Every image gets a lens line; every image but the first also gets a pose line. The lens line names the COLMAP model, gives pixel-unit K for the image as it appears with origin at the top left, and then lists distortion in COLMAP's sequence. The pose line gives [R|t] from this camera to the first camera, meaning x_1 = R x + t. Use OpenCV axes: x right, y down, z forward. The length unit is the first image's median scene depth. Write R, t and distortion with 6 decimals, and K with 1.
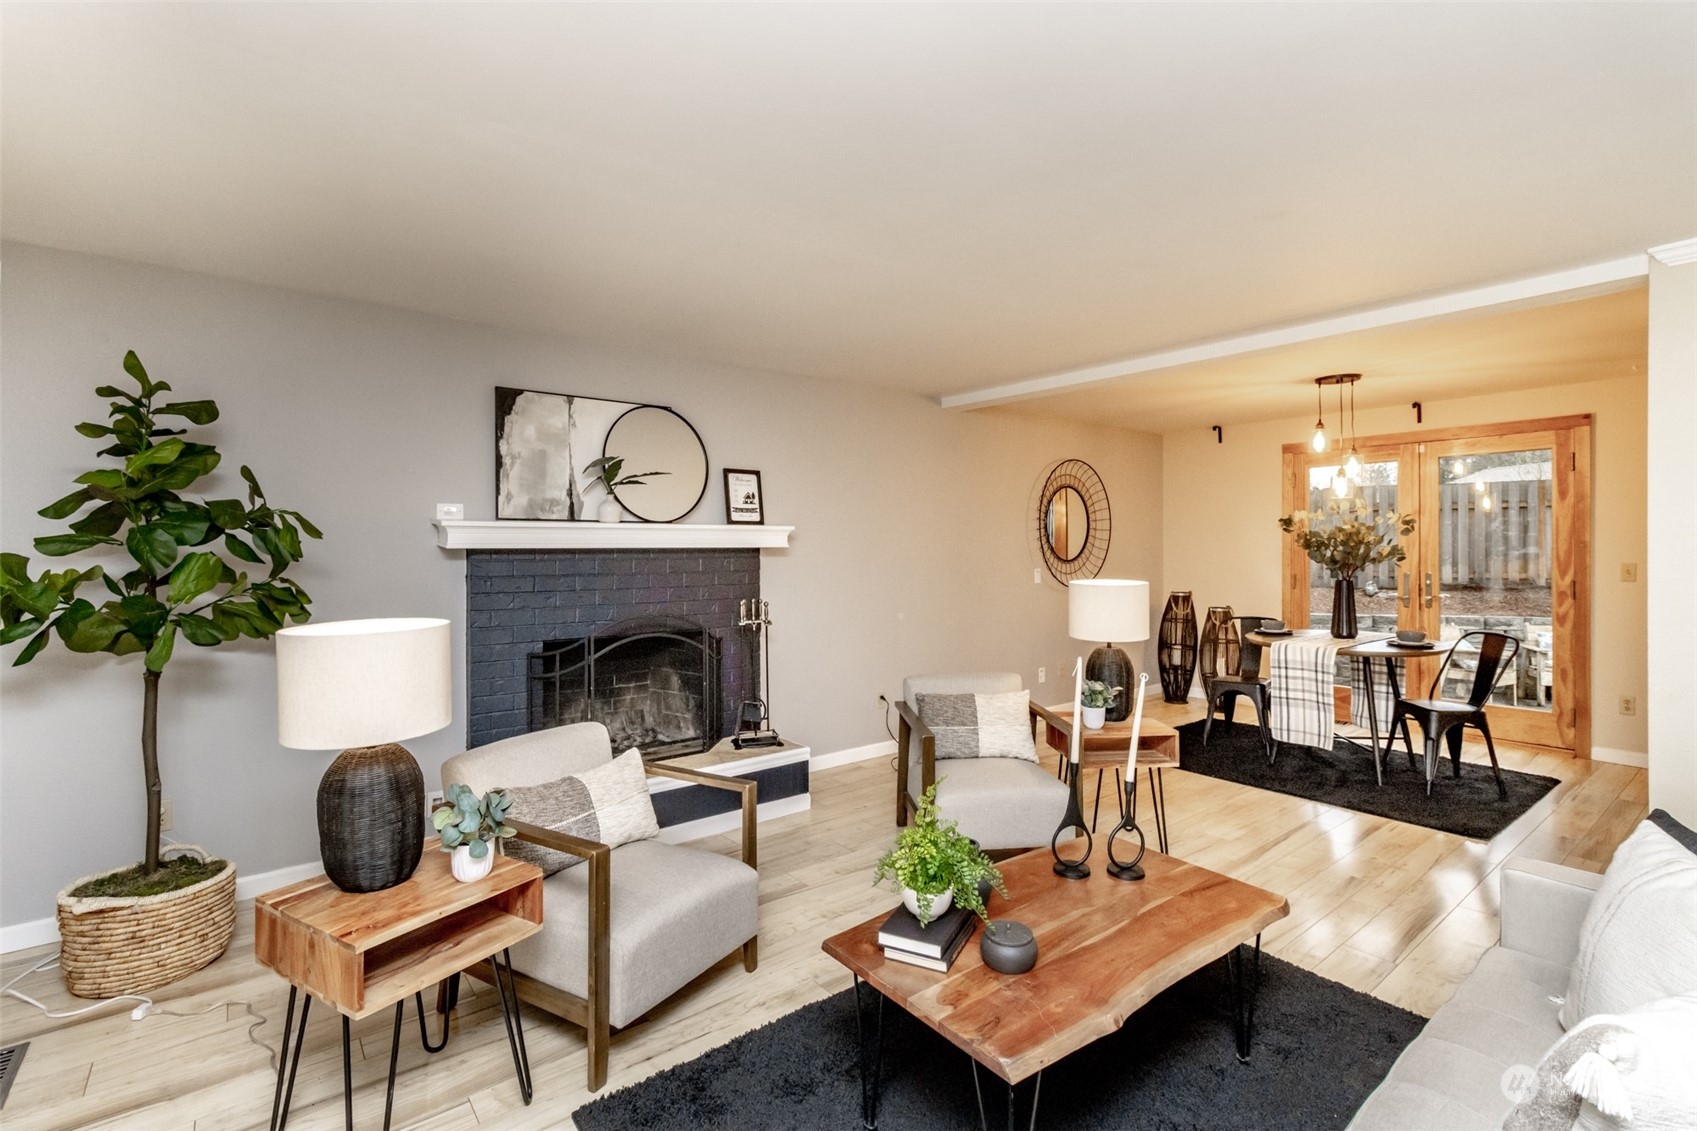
lens RADIAL K [[759.3, 0, 842.5], [0, 759.3, 551.9], [0, 0, 1]] dist [-0.001633, -0.000136]
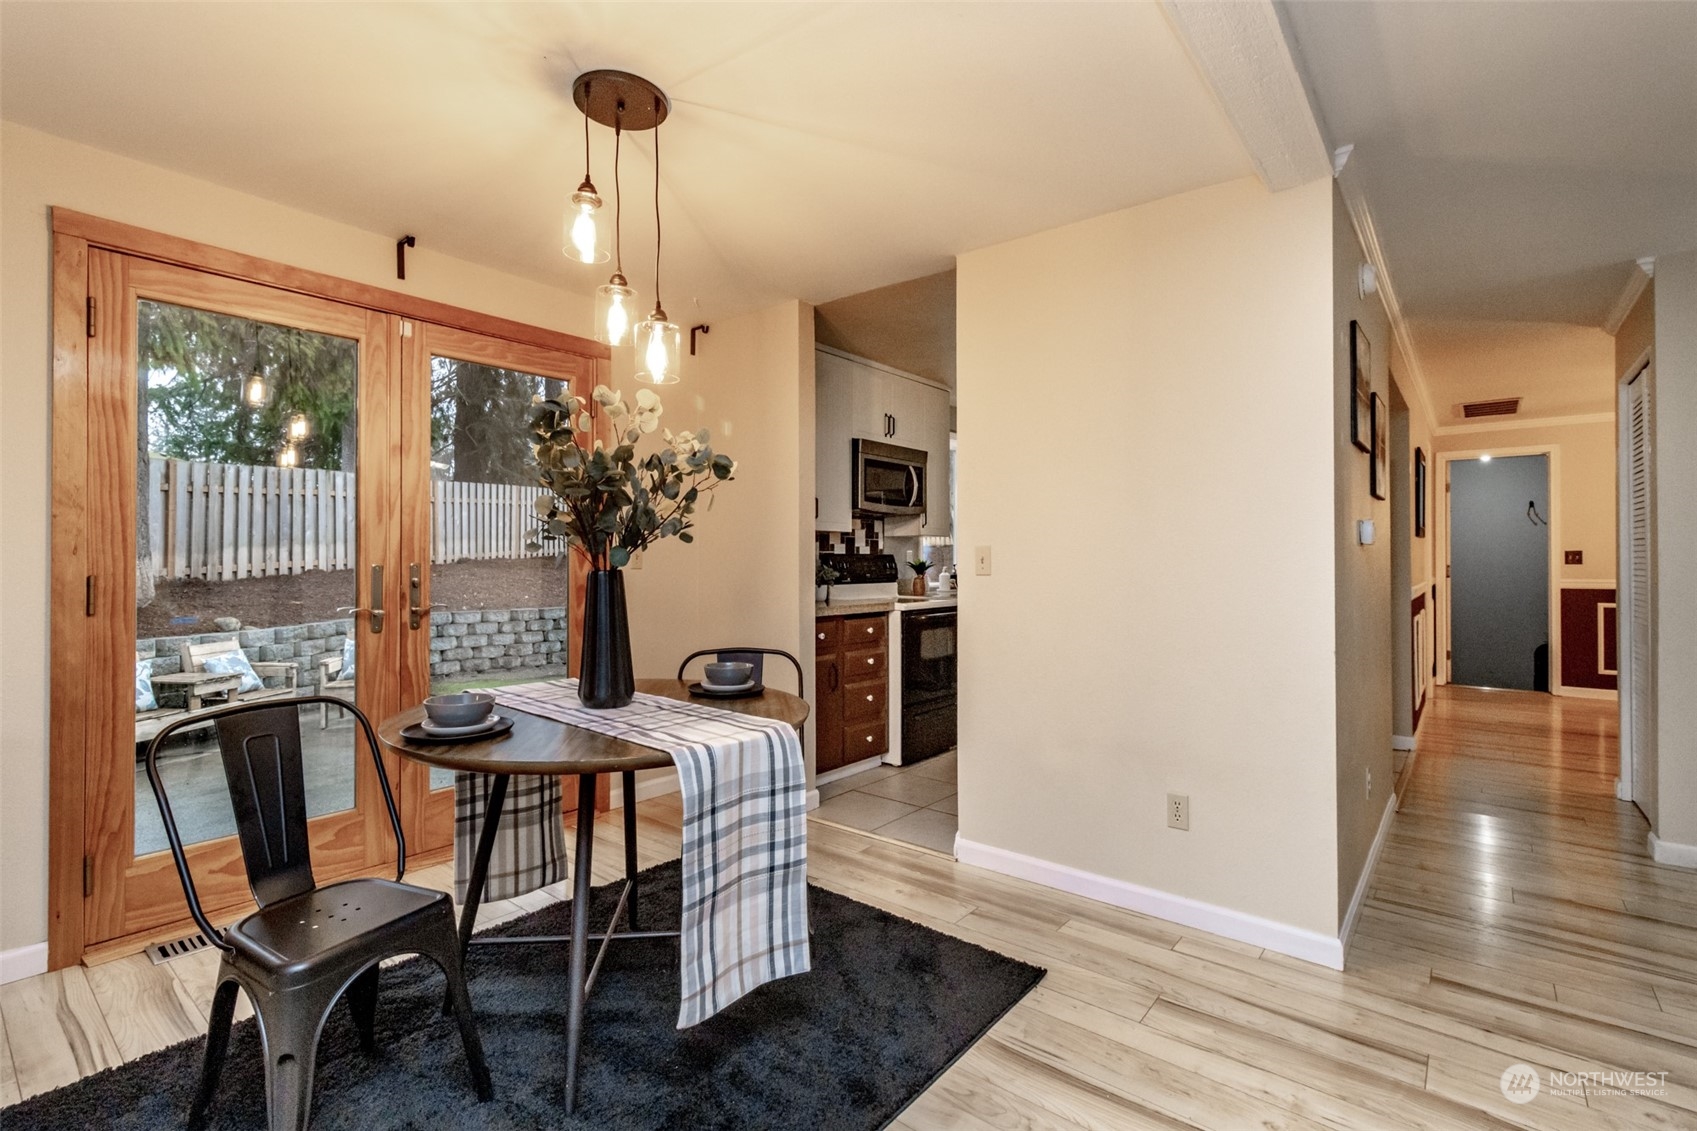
lens RADIAL K [[772.4, 0, 848.5], [0, 772.4, 565.5], [0, 0, 1]] dist [0.002821, 0.000218]
pose [[-0.239746, 0.001901, 0.970834, 0.209281], [0.002485, 0.999996, -0.001344, 0.035818], [-0.970832, 0.002090, -0.239750, 1.020784]]
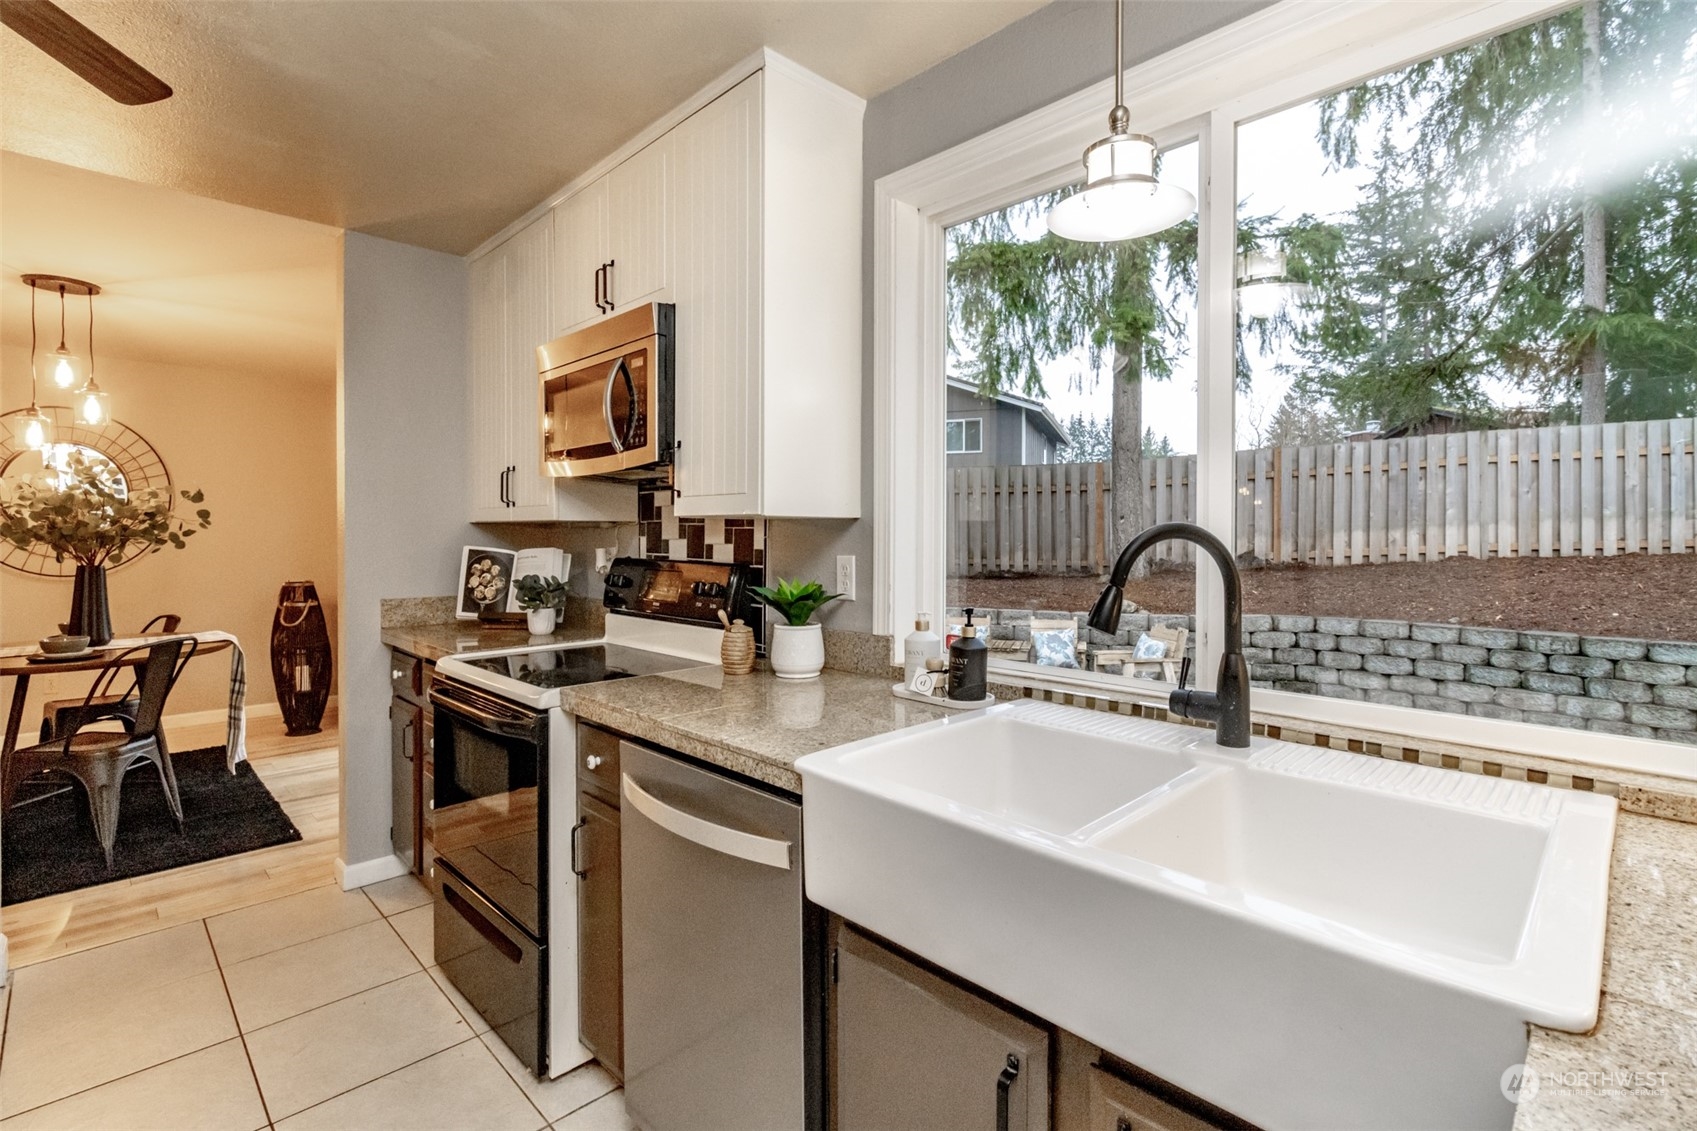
lens RADIAL K [[780.9, 0, 851.2], [0, 780.9, 540.3], [0, 0, 1]] dist [-0.000975, -0.000166]
pose [[0.990783, 0.008559, 0.135190, 1.277098], [-0.009452, 0.999938, 0.005964, -0.000288], [-0.135130, -0.007187, 0.990802, 0.211024]]
